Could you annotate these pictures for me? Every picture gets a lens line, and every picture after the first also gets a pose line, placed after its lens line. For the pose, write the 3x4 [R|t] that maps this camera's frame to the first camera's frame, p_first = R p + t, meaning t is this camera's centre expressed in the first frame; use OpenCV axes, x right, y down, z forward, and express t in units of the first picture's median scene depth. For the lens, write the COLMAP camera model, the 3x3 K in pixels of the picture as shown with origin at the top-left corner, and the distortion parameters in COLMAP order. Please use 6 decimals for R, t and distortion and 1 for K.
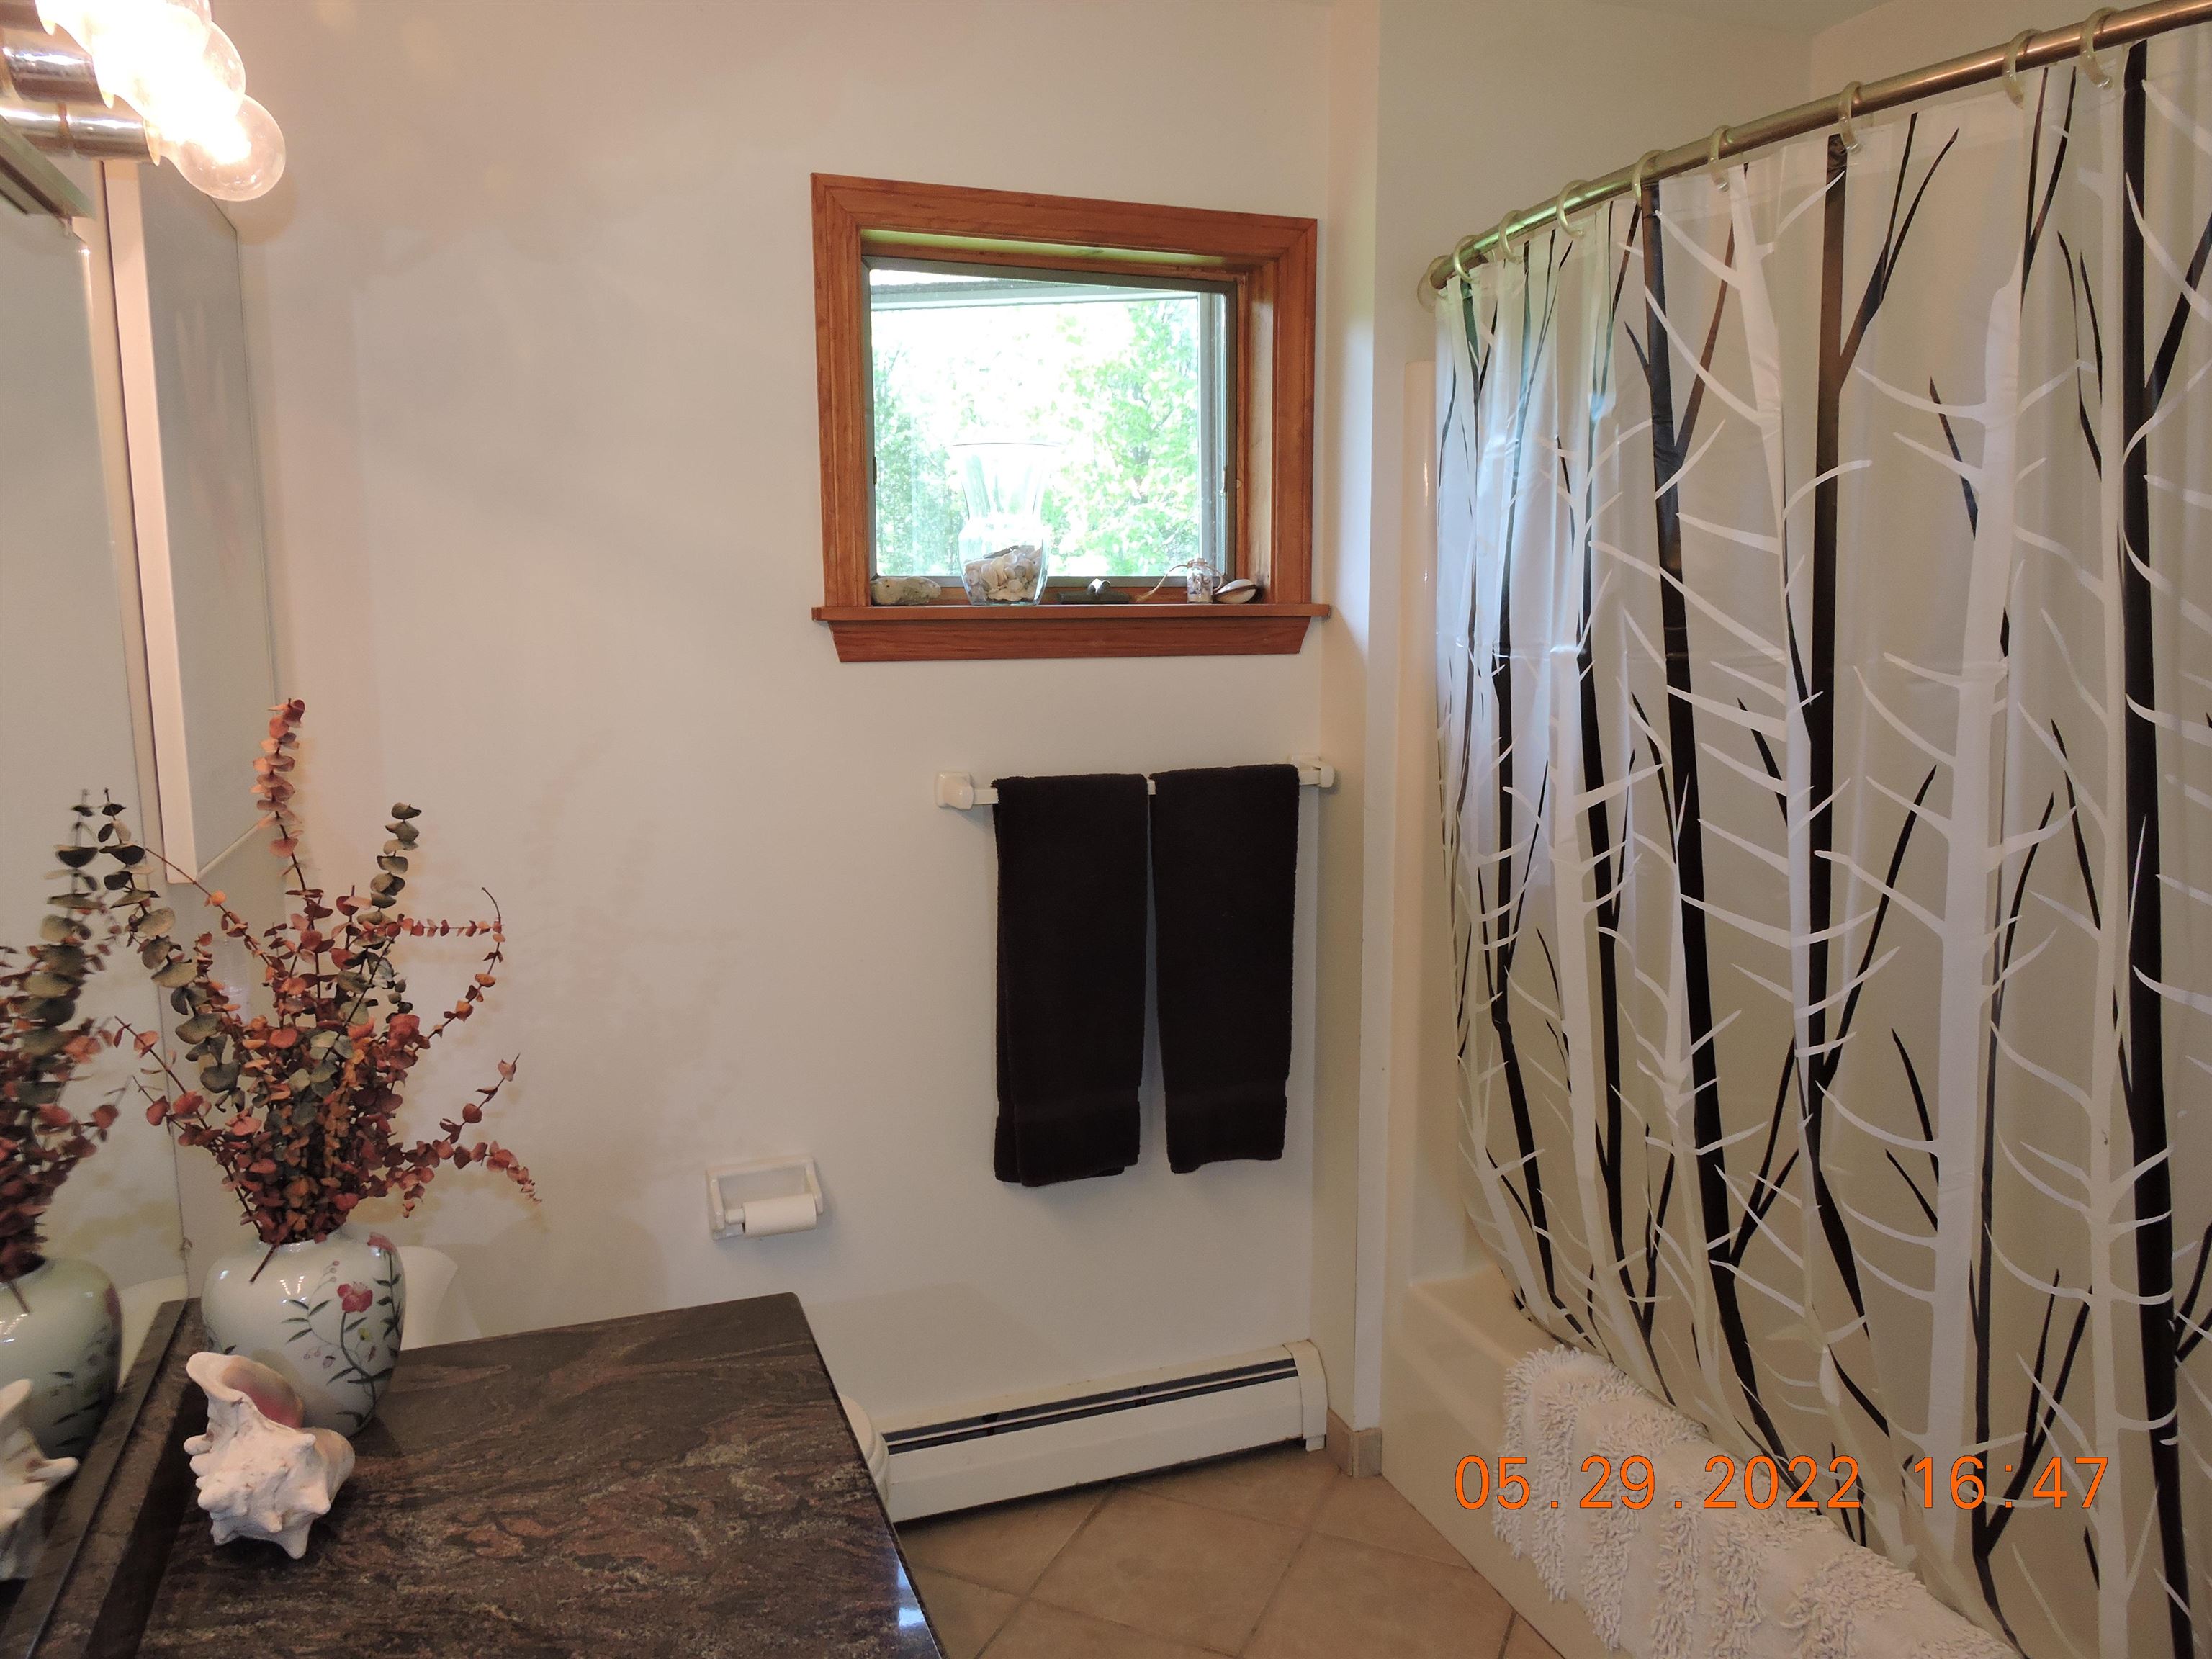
lens RADIAL K [[1573.6, 0, 1108.7], [0, 1573.6, 831.9], [0, 0, 1]] dist [0.000225, -0.009550]
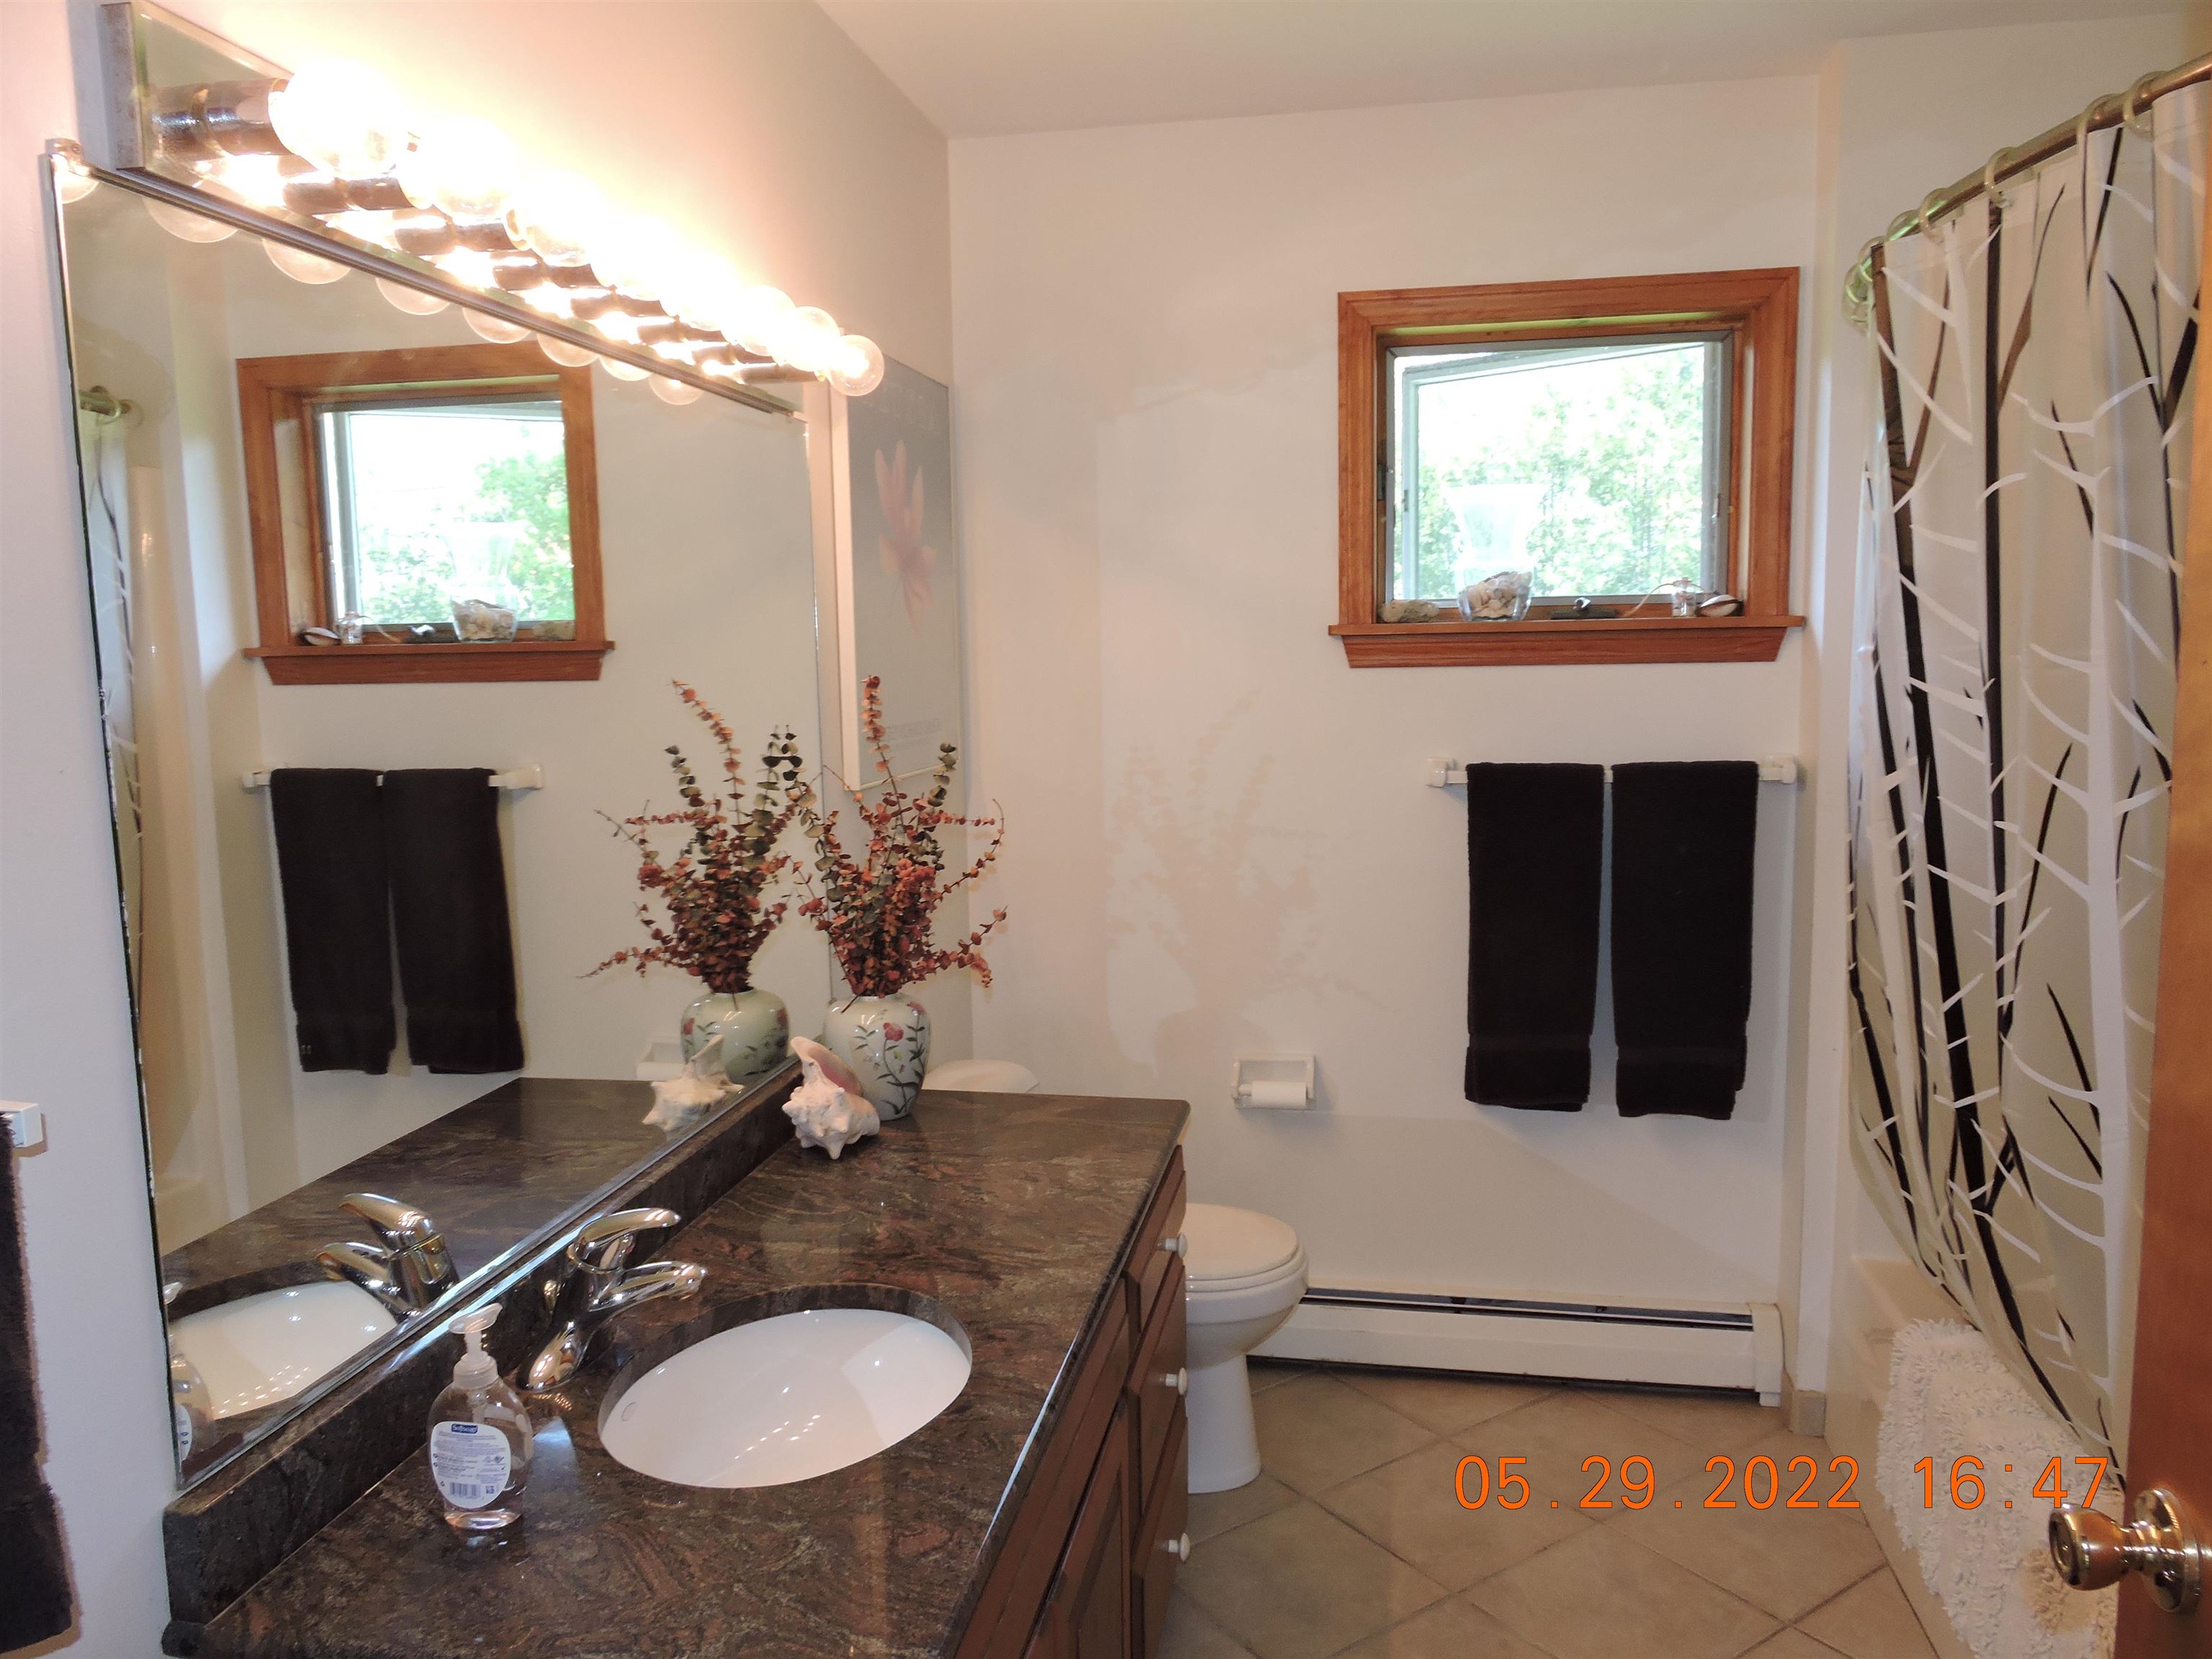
lens RADIAL K [[1573.6, 0, 1104.3], [0, 1573.6, 827.8], [0, 0, 1]] dist [0.000225, -0.009550]
pose [[0.854248, 0.049630, -0.517492, 0.428343], [-0.061995, 0.998055, -0.006620, 0.055640], [0.516157, 0.037737, 0.855662, -0.248580]]
